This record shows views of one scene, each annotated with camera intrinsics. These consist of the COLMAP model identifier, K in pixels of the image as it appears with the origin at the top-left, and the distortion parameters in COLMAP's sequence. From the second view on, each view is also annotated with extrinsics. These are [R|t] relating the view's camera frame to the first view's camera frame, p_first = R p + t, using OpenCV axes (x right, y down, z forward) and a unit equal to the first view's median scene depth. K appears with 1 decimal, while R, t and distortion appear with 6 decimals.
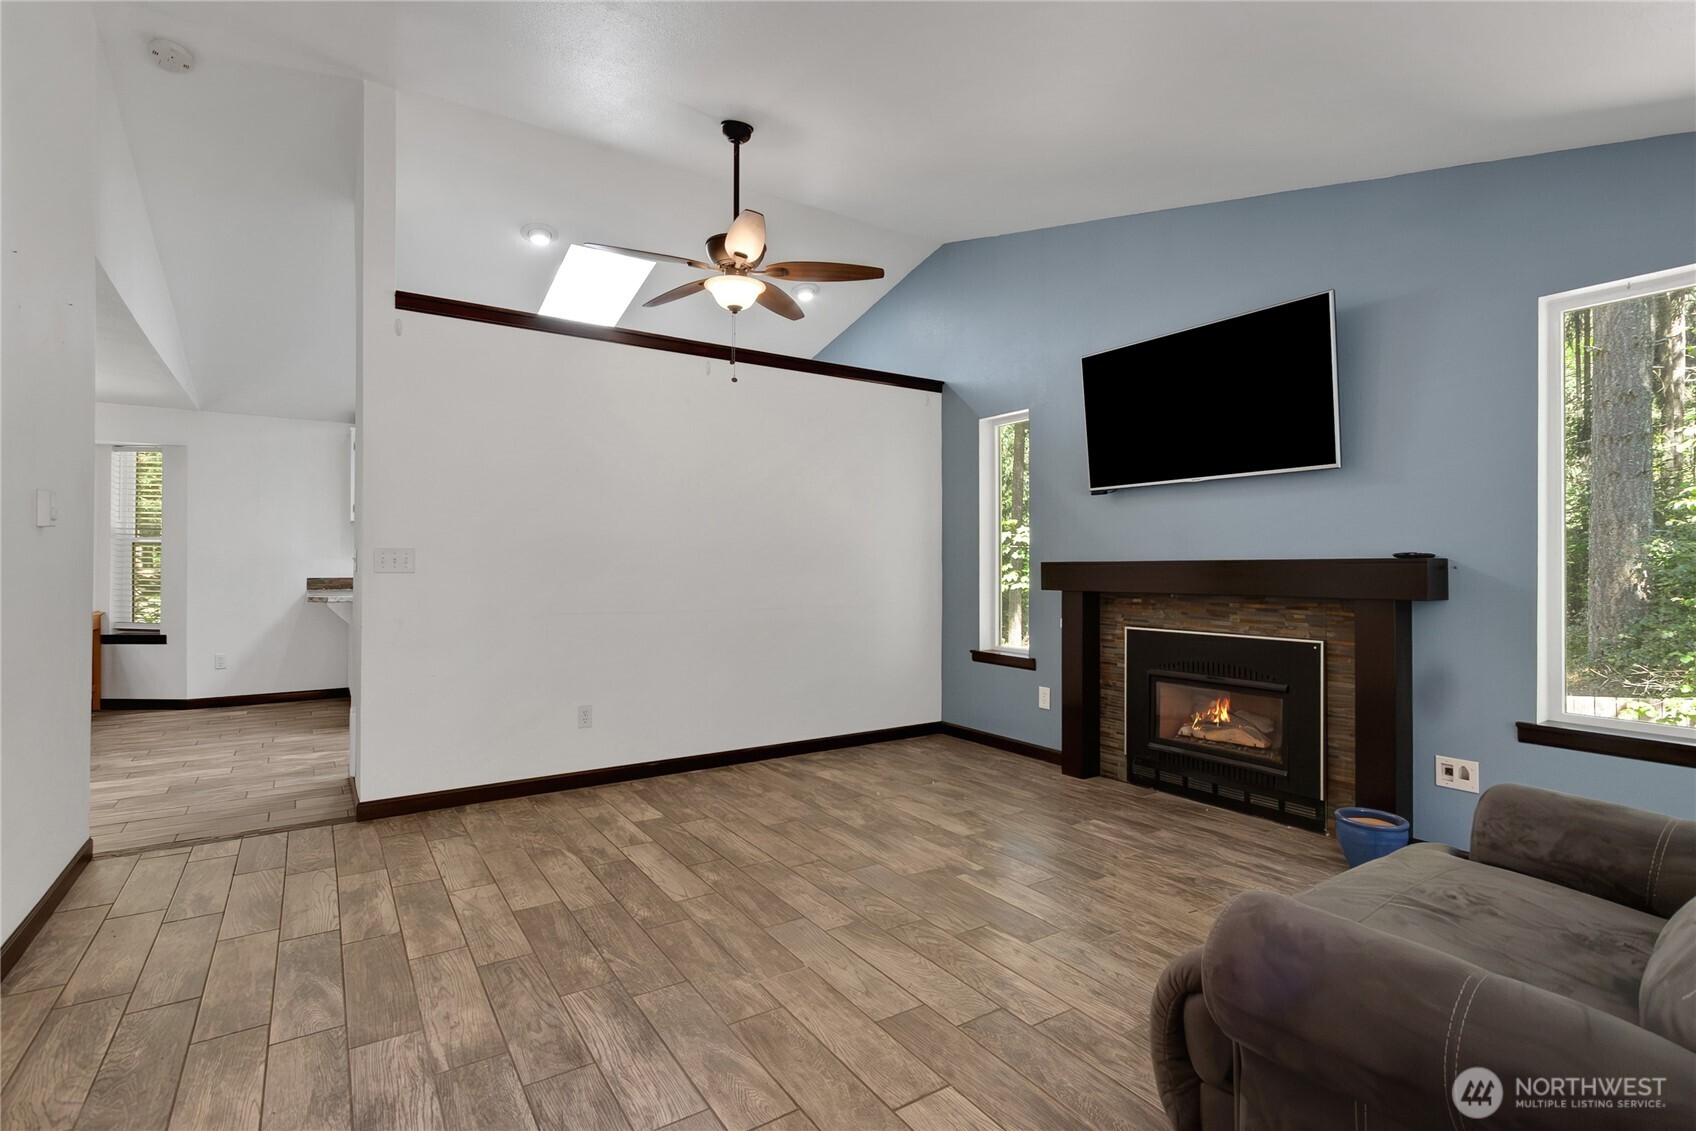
lens RADIAL K [[815.0, 0, 848.0], [0, 815.0, 565.5], [0, 0, 1]] dist [0.011431, -0.000546]
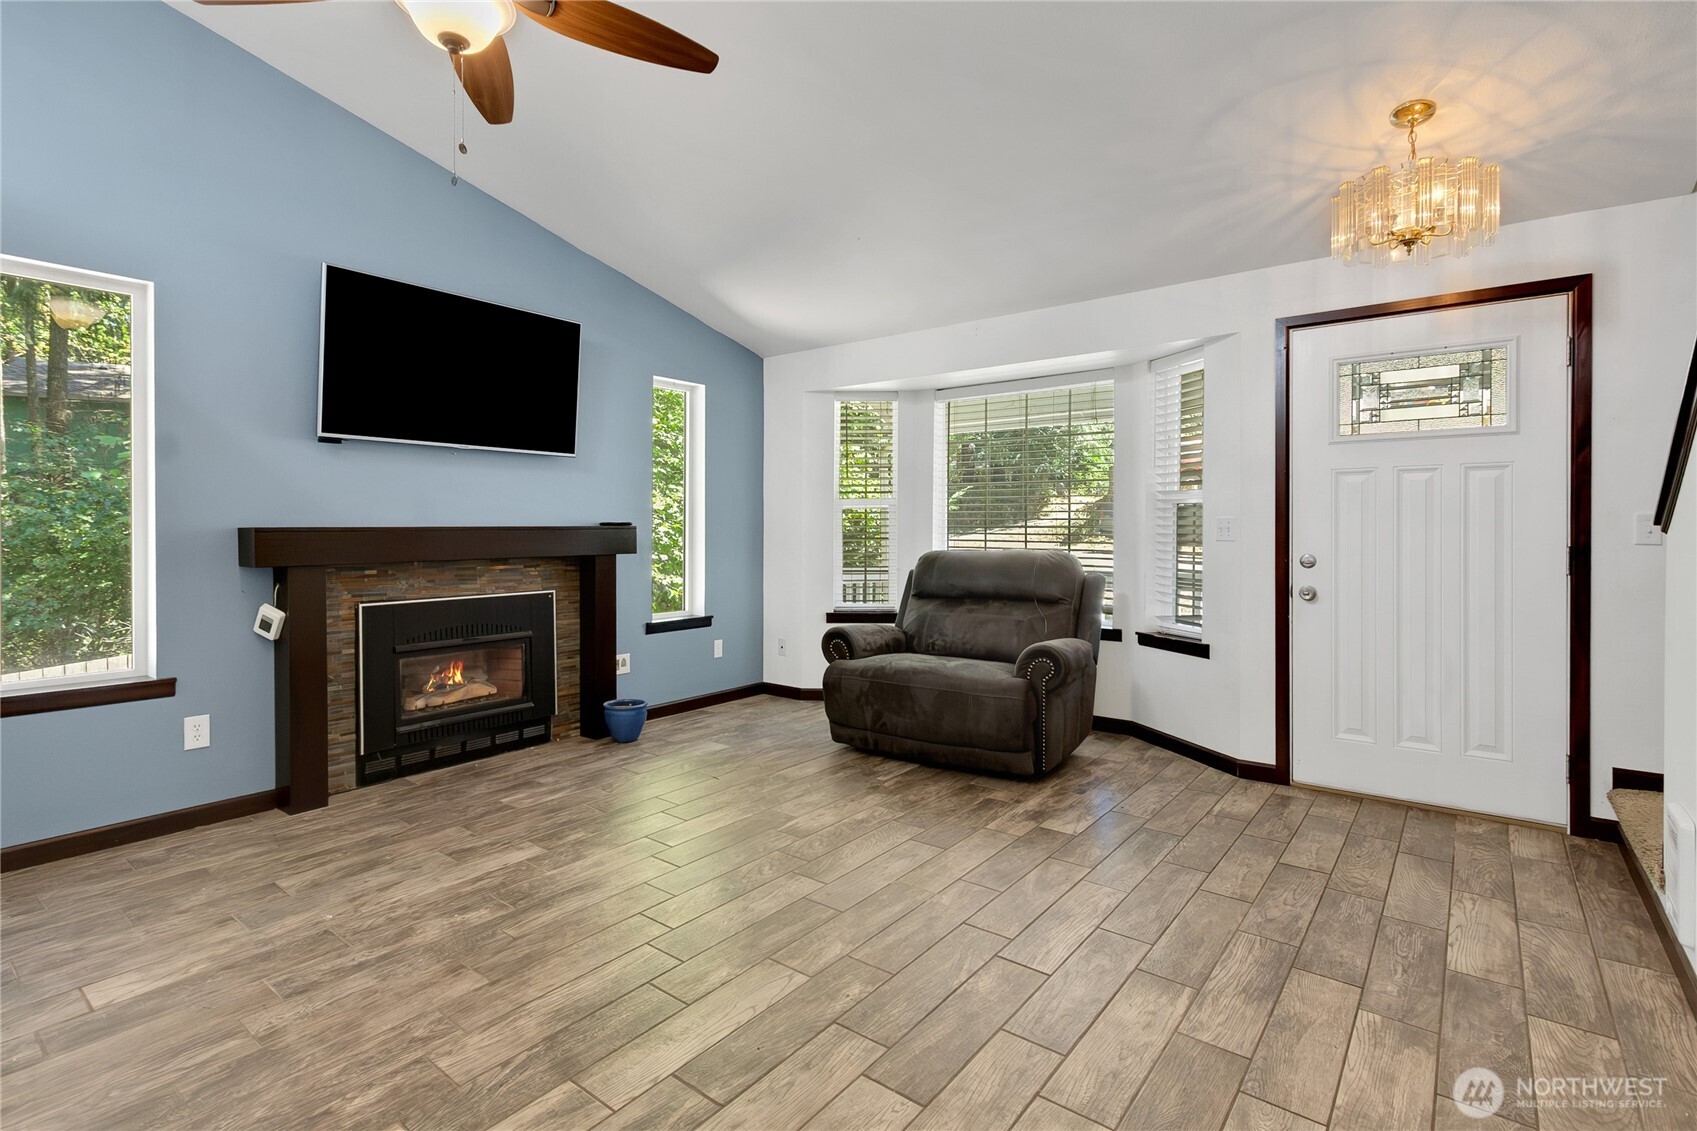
lens RADIAL K [[793.7, 0, 841.7], [0, 793.7, 536.4], [0, 0, 1]] dist [0.010580, 0.000090]
pose [[-0.318551, -0.010538, 0.947847, -0.703280], [0.000030, 0.999938, 0.011127, -0.004923], [-0.947906, 0.003573, -0.318531, 0.925408]]
